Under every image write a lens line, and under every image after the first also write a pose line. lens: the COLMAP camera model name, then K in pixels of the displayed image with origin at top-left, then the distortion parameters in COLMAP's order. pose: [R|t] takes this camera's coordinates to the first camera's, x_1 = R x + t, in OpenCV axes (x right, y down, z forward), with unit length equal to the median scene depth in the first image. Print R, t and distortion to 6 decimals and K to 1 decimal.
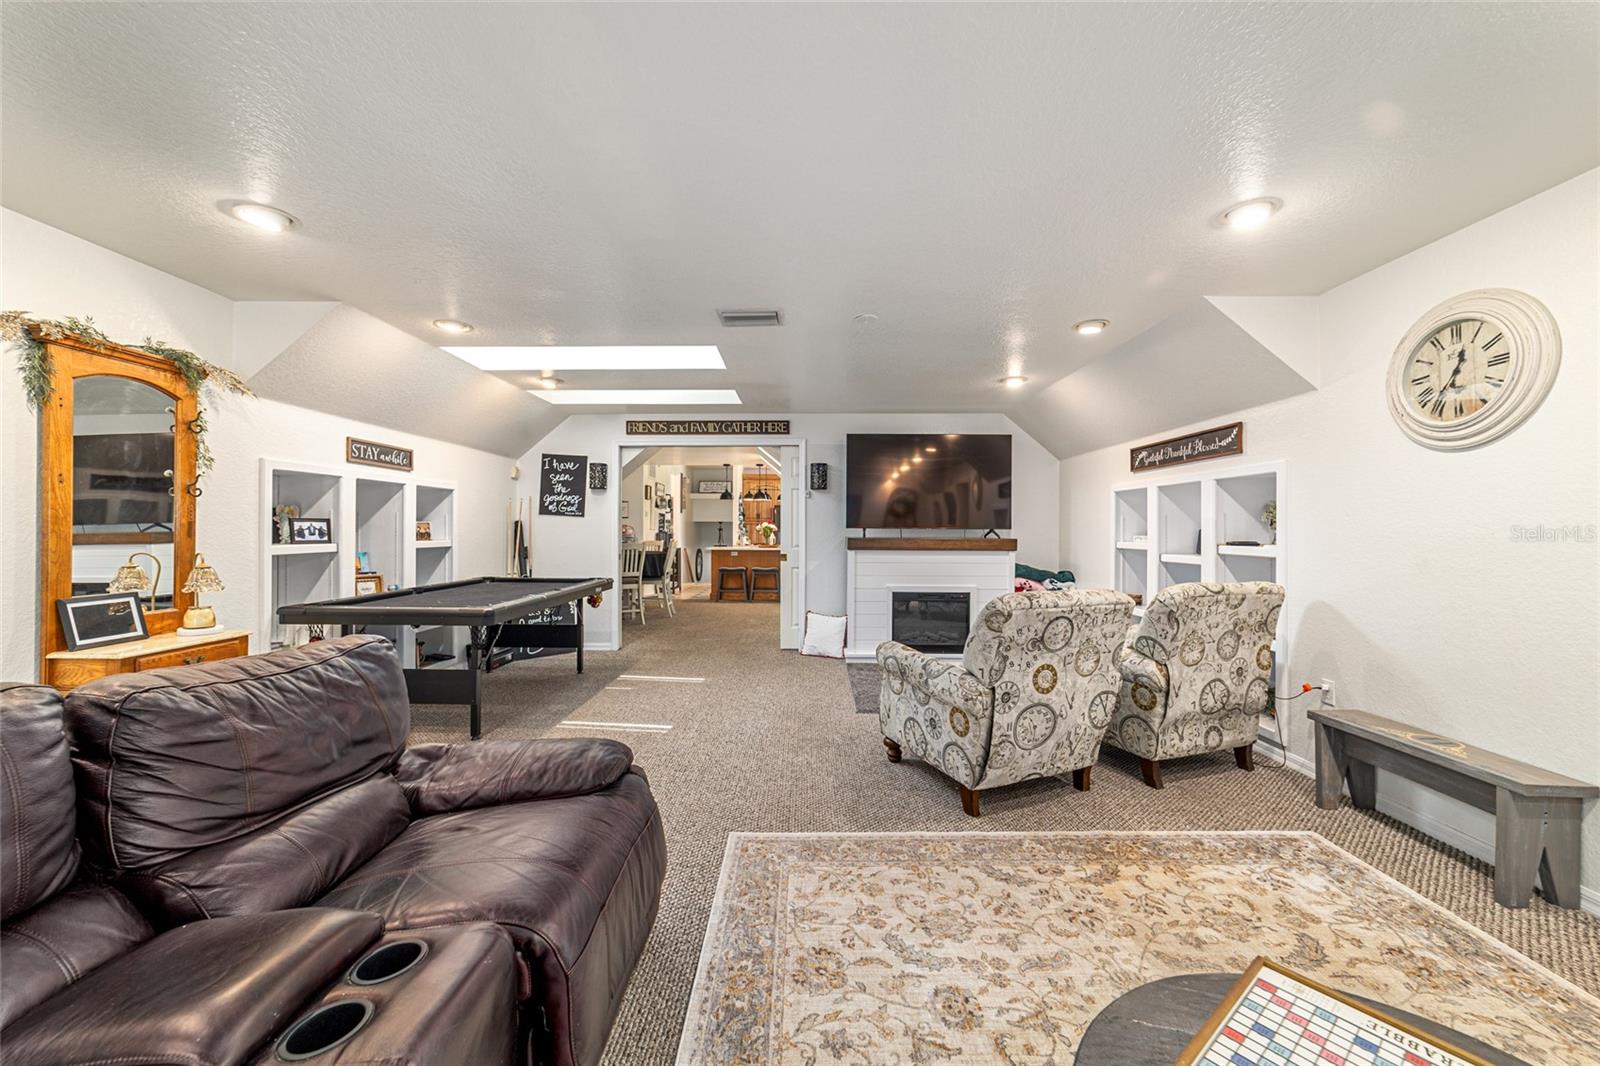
lens RADIAL K [[621.5, 0, 800.0], [0, 621.5, 533.0], [0, 0, 1]] dist [0.000262, 0.000124]
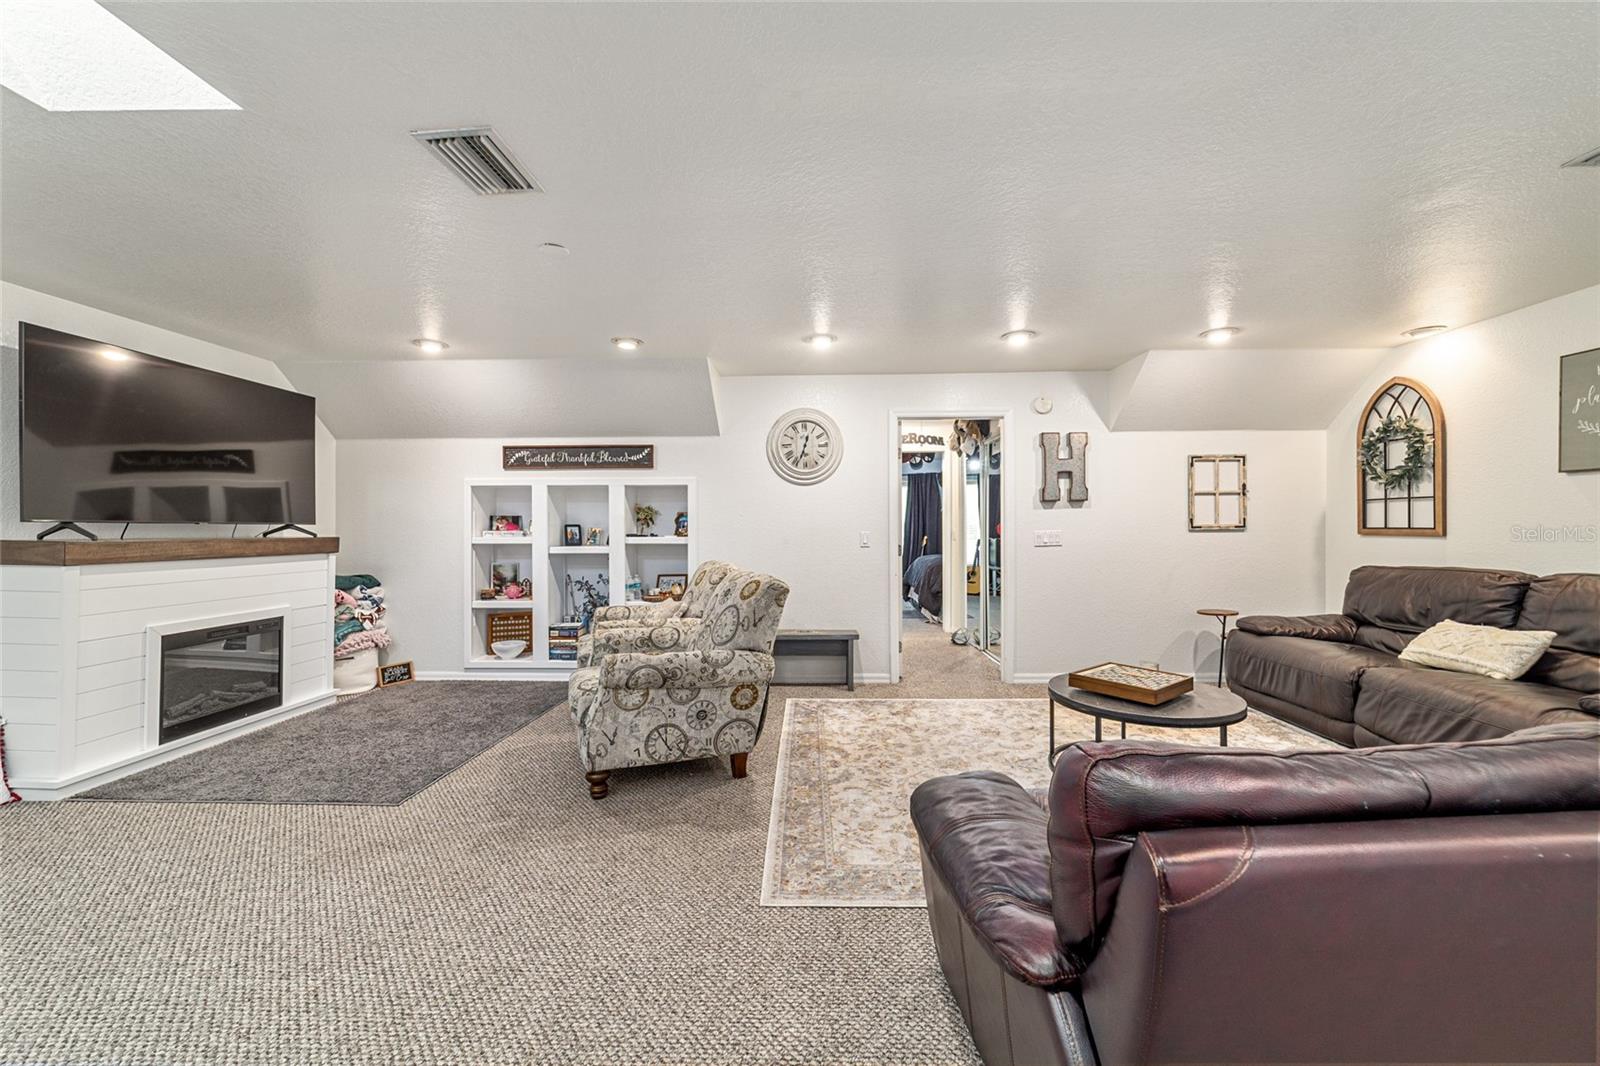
lens RADIAL K [[621.5, 0, 800.0], [0, 621.5, 533.0], [0, 0, 1]] dist [0.000262, 0.000124]
pose [[0.011536, -0.009116, 0.999892, -0.632762], [0.006825, 0.999936, 0.009038, 0.002323], [-0.999910, 0.006720, 0.011598, 0.661812]]
